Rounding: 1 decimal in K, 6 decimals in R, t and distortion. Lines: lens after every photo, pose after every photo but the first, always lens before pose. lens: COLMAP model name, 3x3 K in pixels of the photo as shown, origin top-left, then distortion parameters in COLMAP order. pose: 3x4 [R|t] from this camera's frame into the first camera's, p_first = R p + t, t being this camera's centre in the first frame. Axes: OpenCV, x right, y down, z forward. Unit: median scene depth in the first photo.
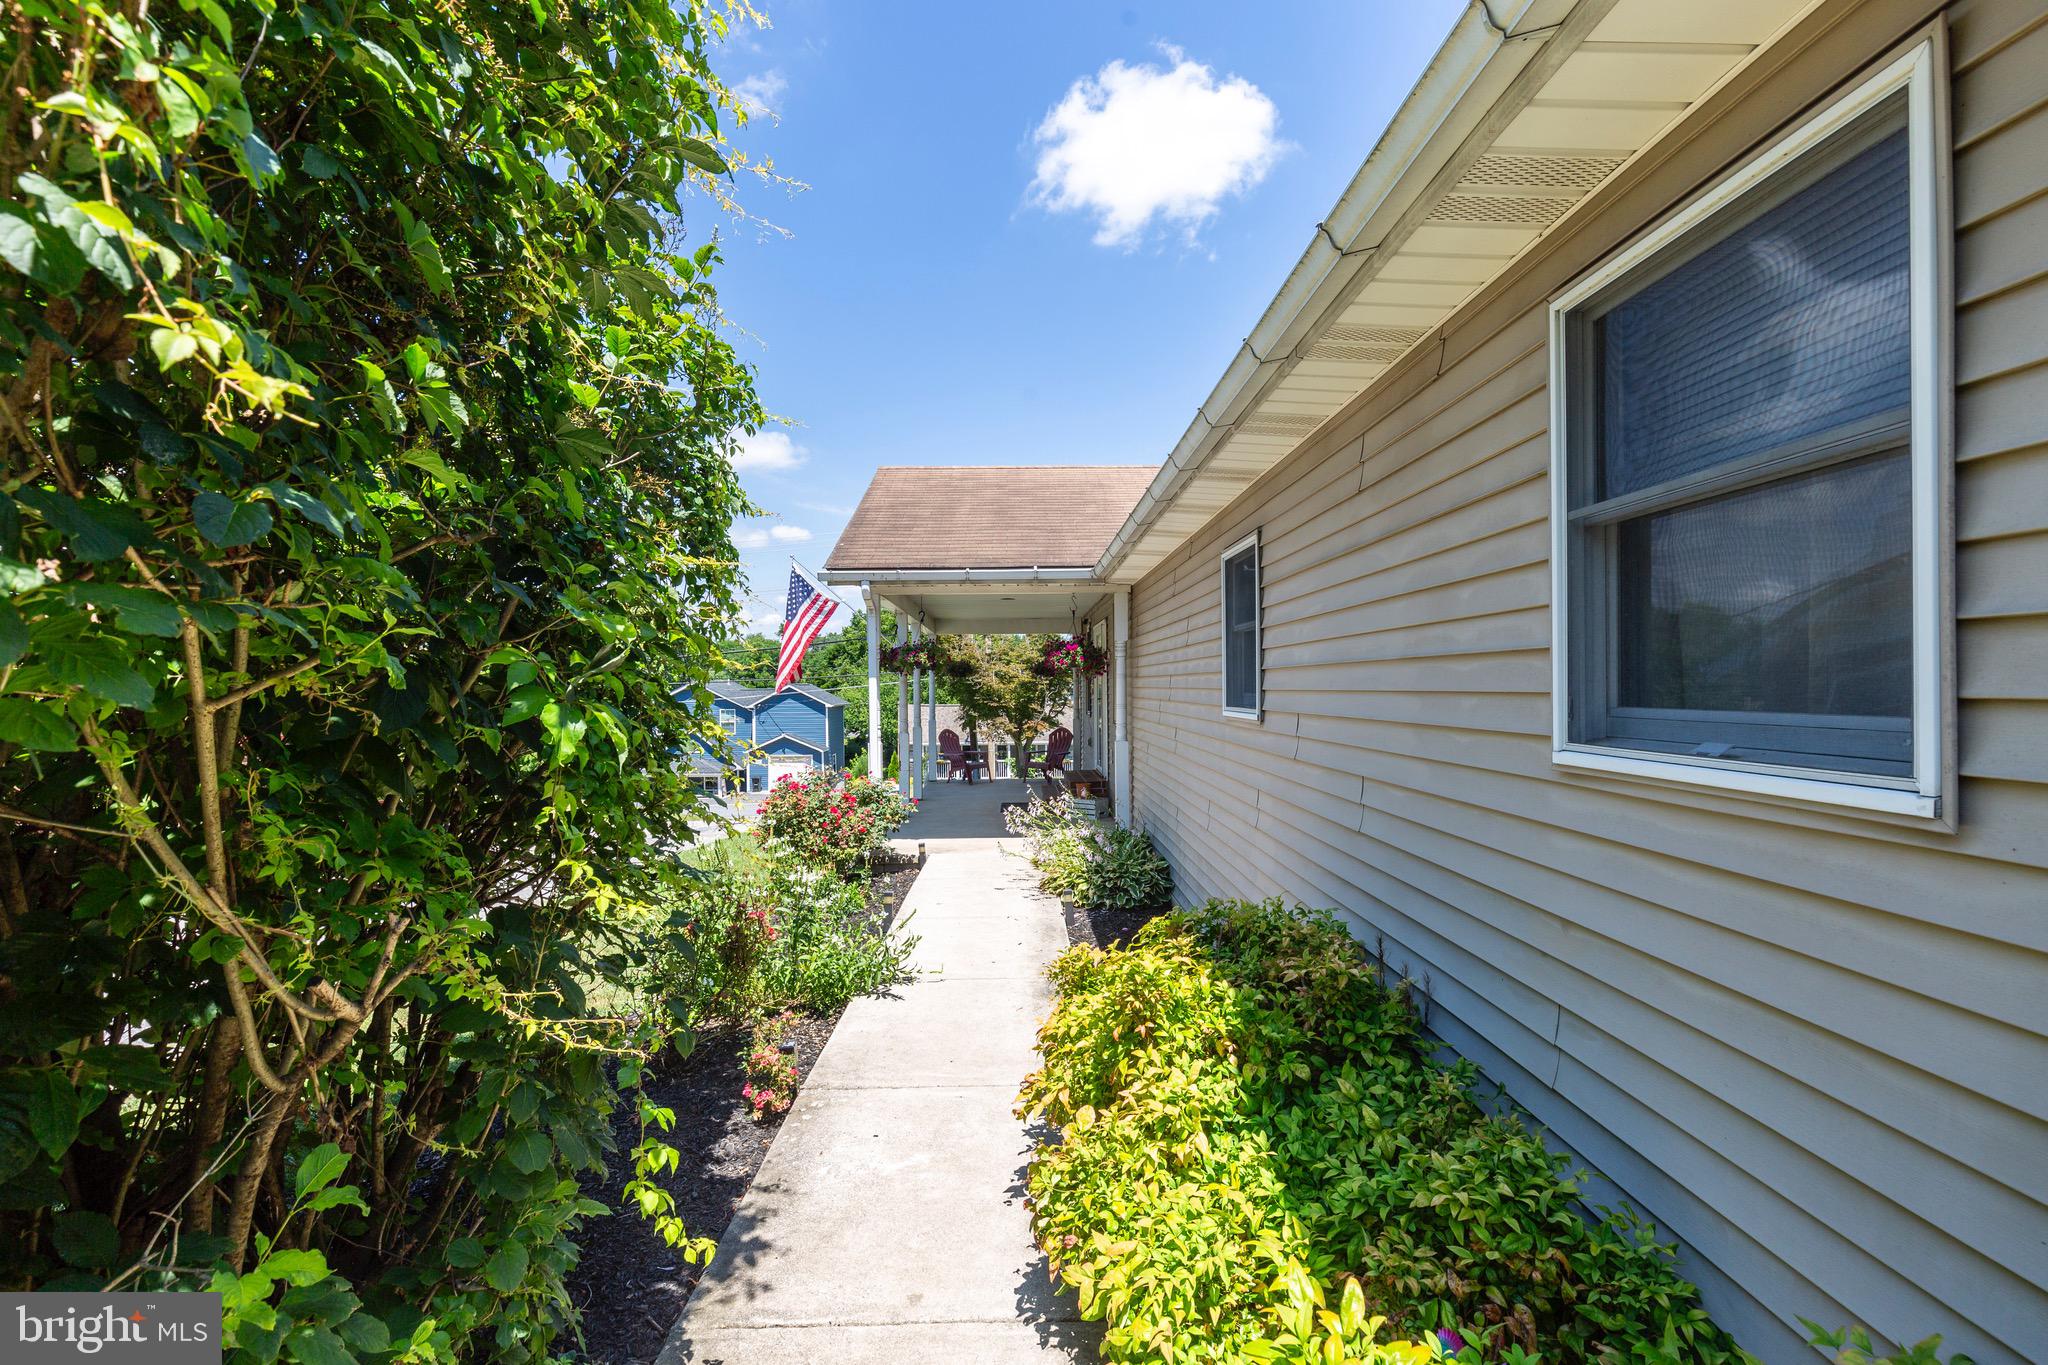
lens RADIAL K [[943.9, 0, 1027.5], [0, 943.9, 687.2], [0, 0, 1]] dist [0.011256, -0.003384]
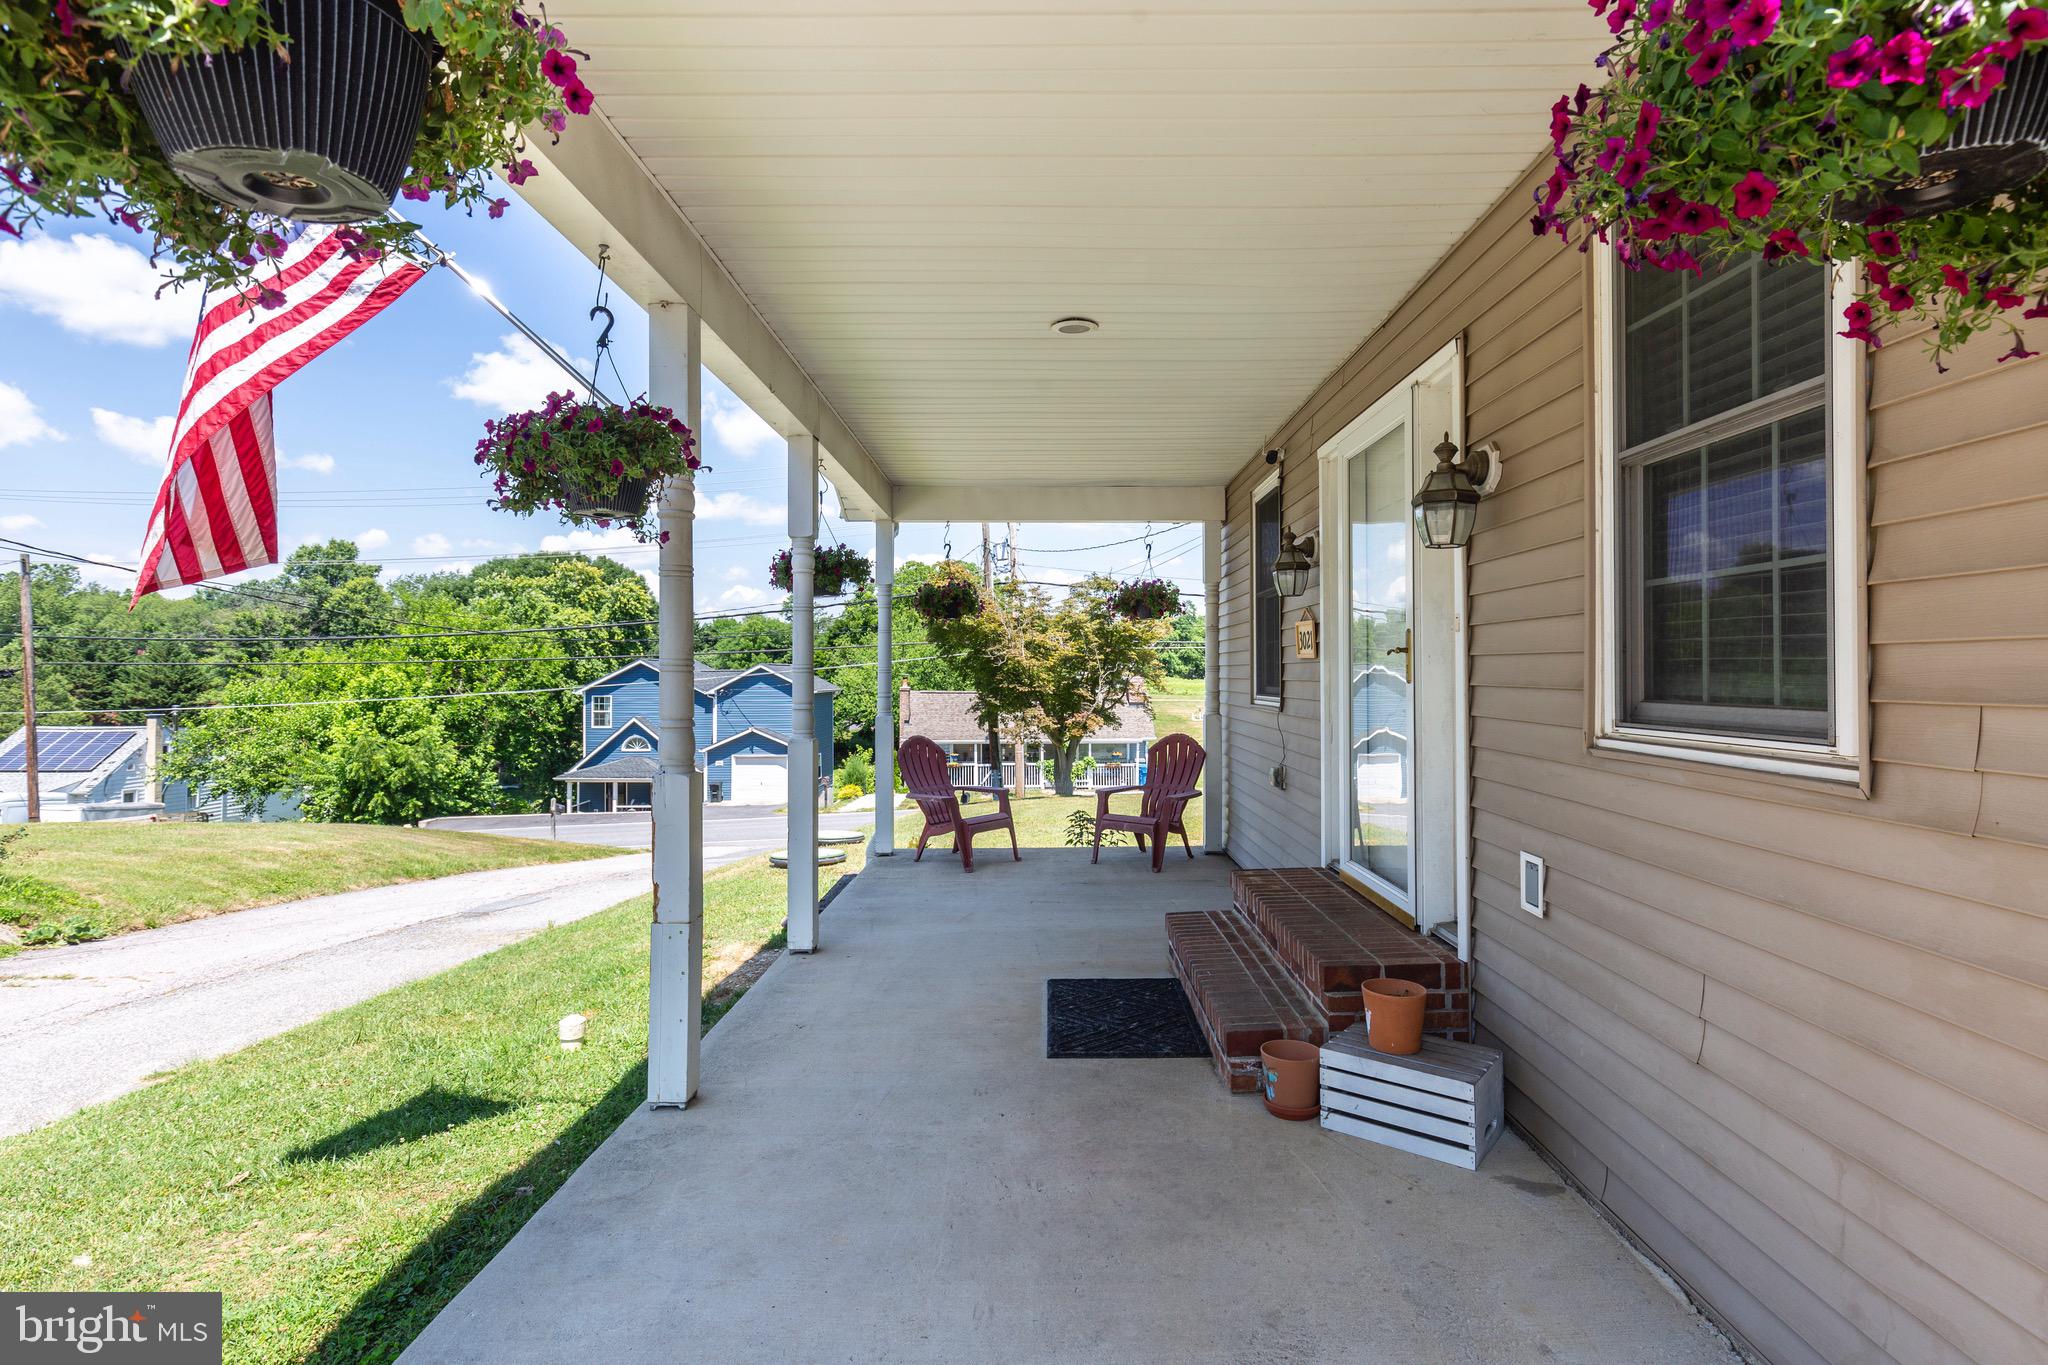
lens RADIAL K [[988.8, 0, 1023.5], [0, 988.8, 676.6], [0, 0, 1]] dist [-0.002697, -0.002274]
pose [[0.999386, 0.003792, -0.034844, -0.010035], [-0.003751, 0.999992, 0.001224, 0.007976], [0.034848, -0.001093, 0.999392, 0.271432]]
